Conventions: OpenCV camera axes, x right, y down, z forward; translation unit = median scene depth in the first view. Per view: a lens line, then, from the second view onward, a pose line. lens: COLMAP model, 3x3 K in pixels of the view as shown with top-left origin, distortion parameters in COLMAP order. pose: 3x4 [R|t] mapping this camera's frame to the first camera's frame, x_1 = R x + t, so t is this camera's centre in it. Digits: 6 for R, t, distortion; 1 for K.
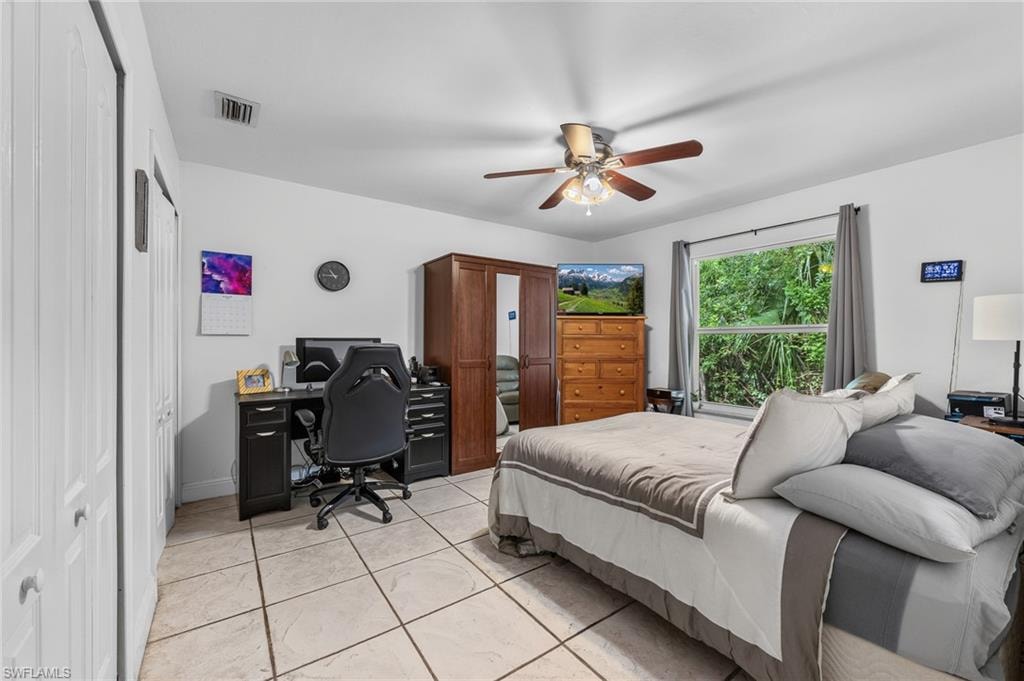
lens RADIAL K [[415.3, 0, 510.8], [0, 415.3, 339.8], [0, 0, 1]] dist [0.007477, -0.000364]
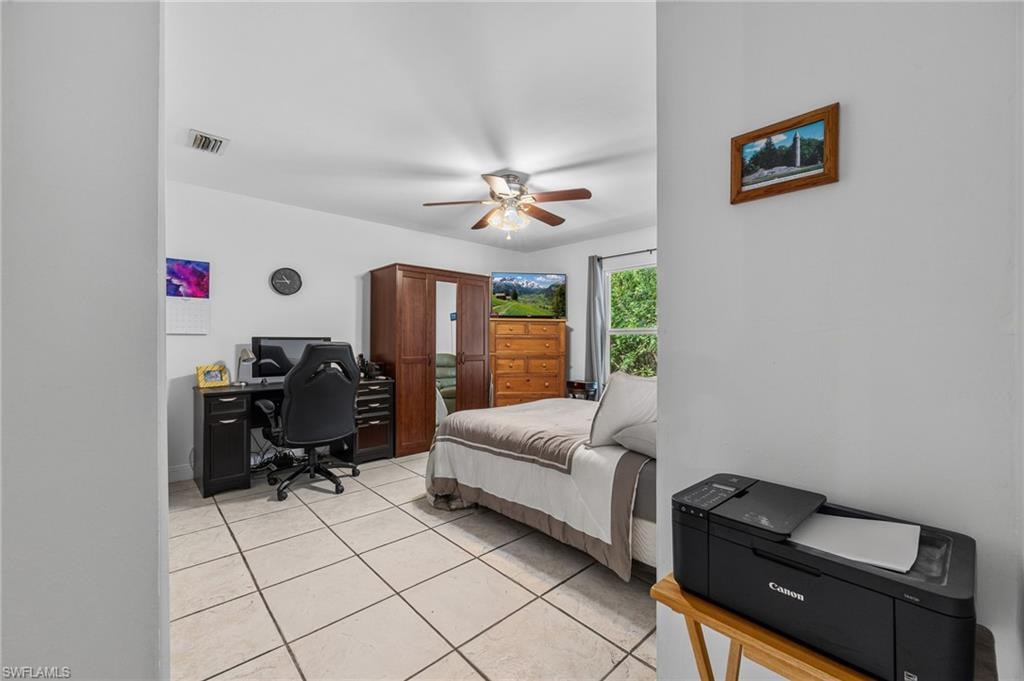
lens RADIAL K [[415.3, 0, 508.4], [0, 415.3, 338.4], [0, 0, 1]] dist [0.007477, -0.000364]
pose [[0.992394, 0.001611, 0.123089, 0.028826], [-0.001562, 0.999999, -0.000499, -0.001480], [-0.123090, 0.000303, 0.992396, -0.201654]]
